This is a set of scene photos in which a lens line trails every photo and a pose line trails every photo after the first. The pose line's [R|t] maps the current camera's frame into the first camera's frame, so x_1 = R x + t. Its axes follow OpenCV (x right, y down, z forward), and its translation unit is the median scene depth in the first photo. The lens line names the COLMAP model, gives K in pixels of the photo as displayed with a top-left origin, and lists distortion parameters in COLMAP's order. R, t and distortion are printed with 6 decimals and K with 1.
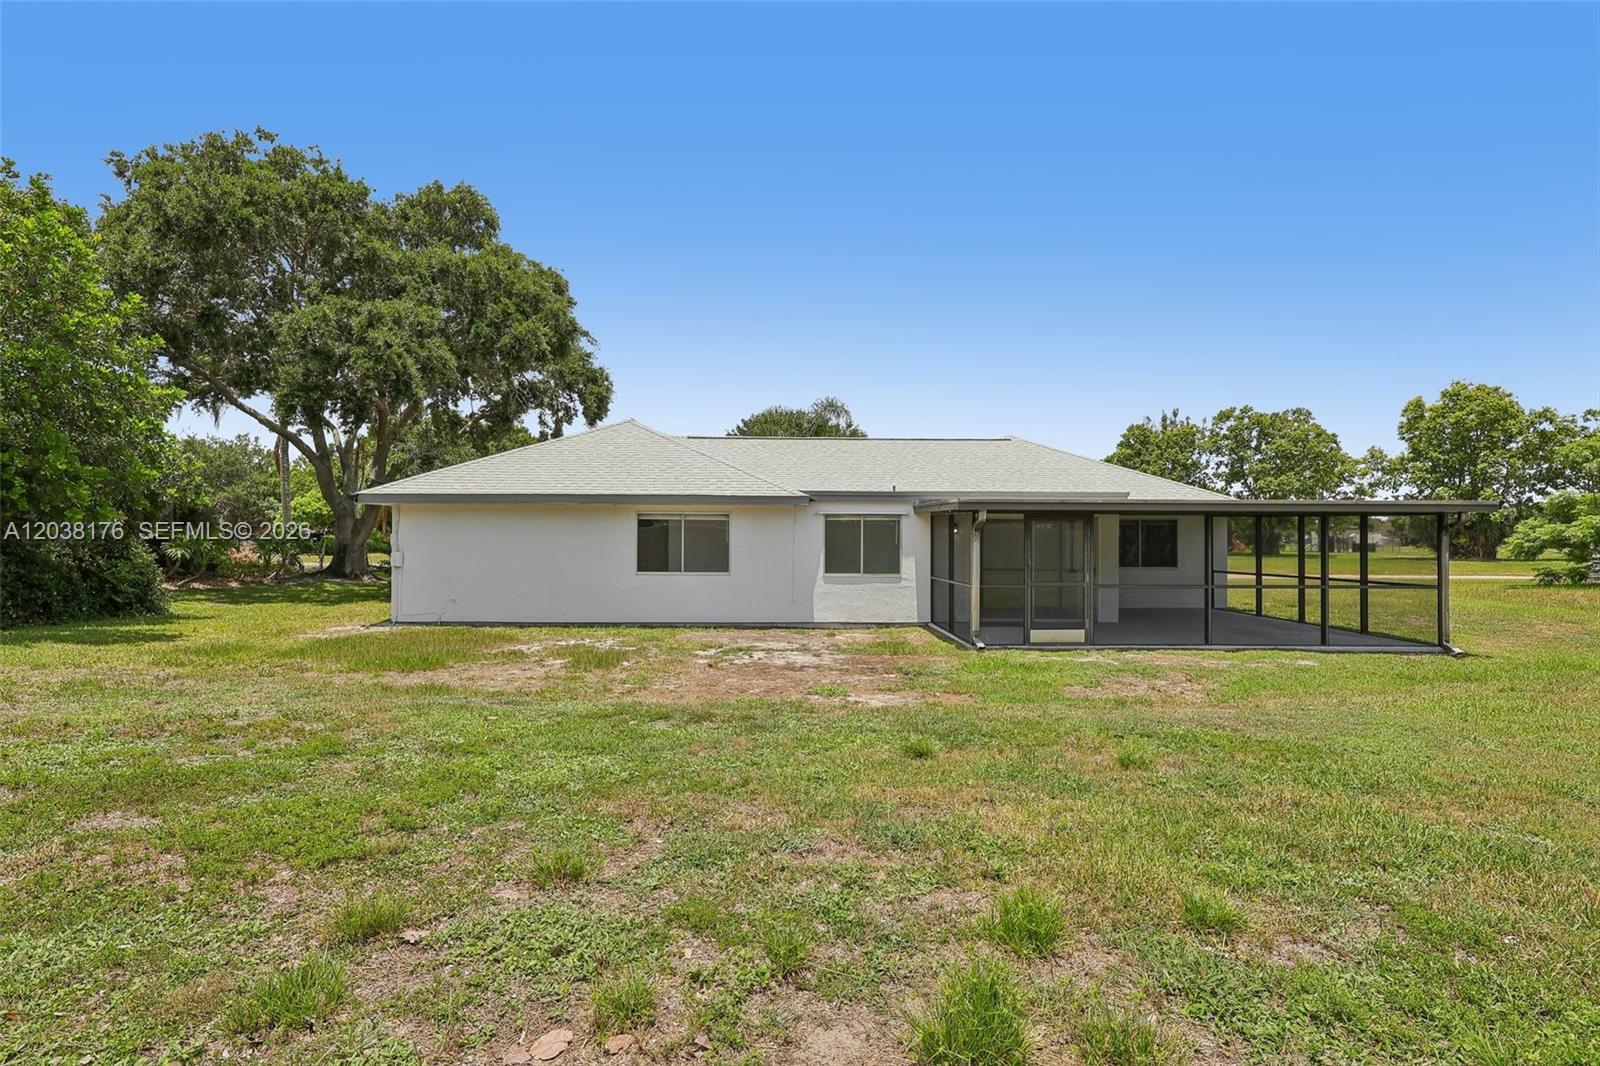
lens RADIAL K [[749.8, 0, 793.3], [0, 749.8, 543.3], [0, 0, 1]] dist [-0.001466, 0.000410]
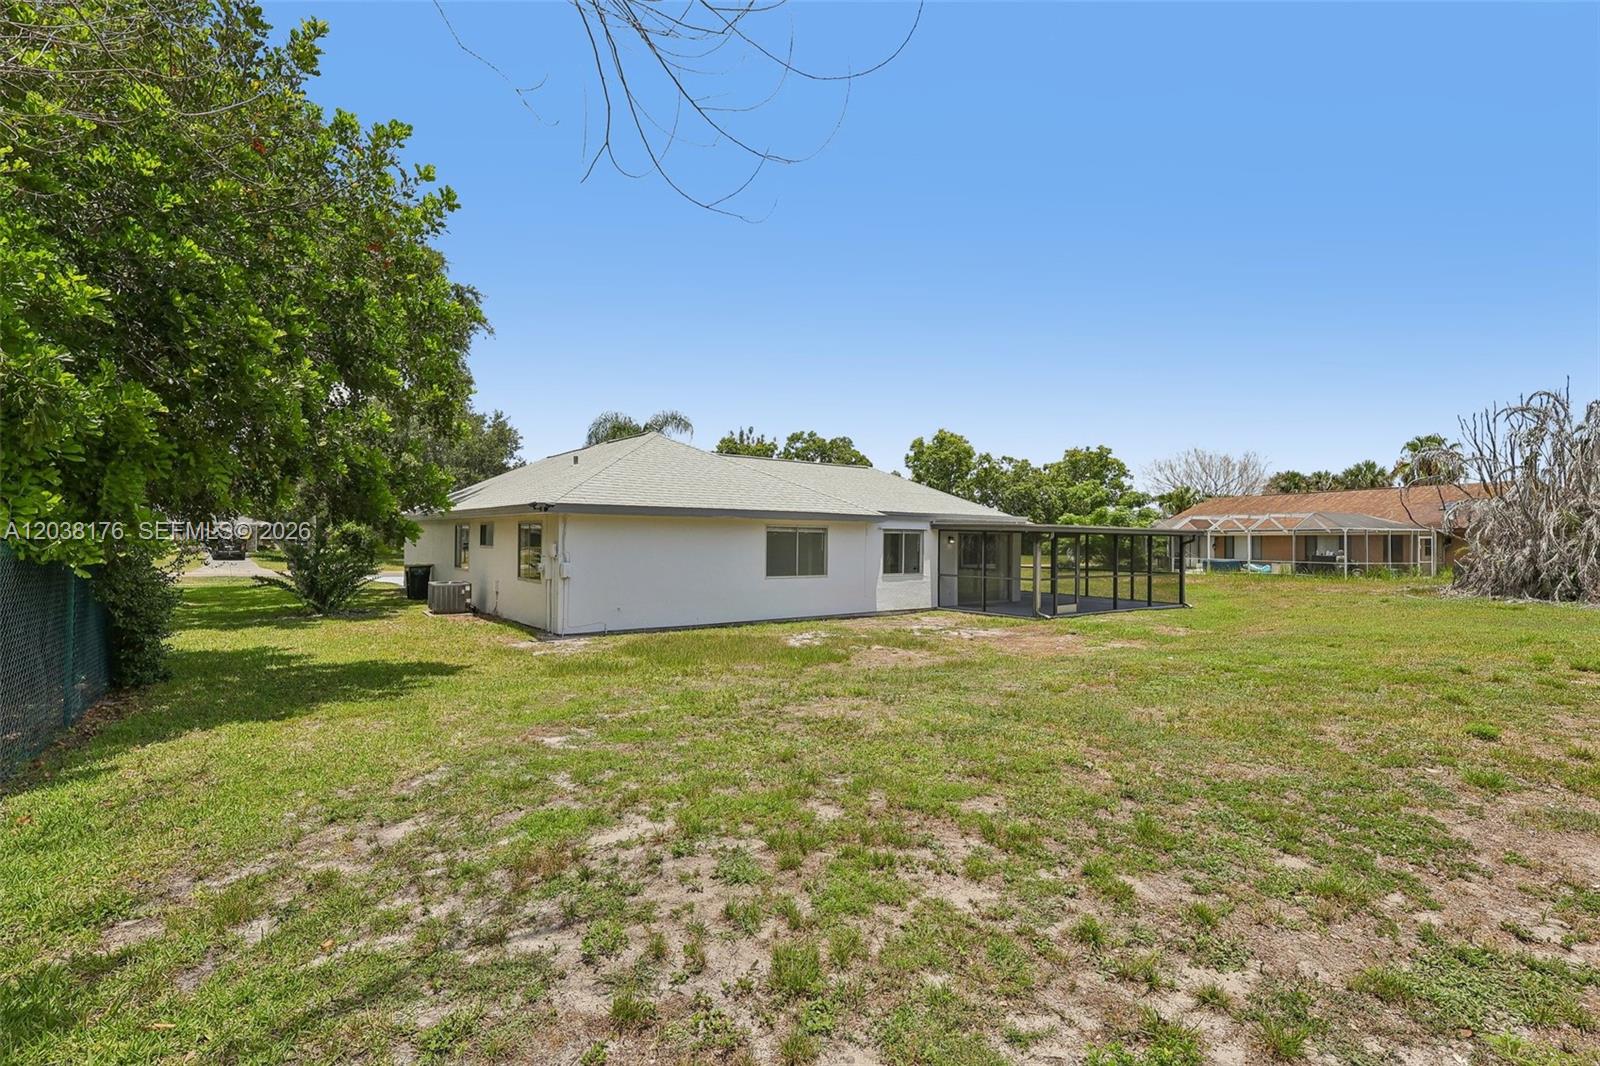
lens RADIAL K [[749.8, 0, 793.3], [0, 749.8, 543.3], [0, 0, 1]] dist [-0.001466, 0.000410]
pose [[0.798780, -0.000616, 0.601623, -0.782883], [-0.005099, 0.999957, 0.007793, -0.020553], [-0.601602, -0.009293, 0.798742, 0.038462]]
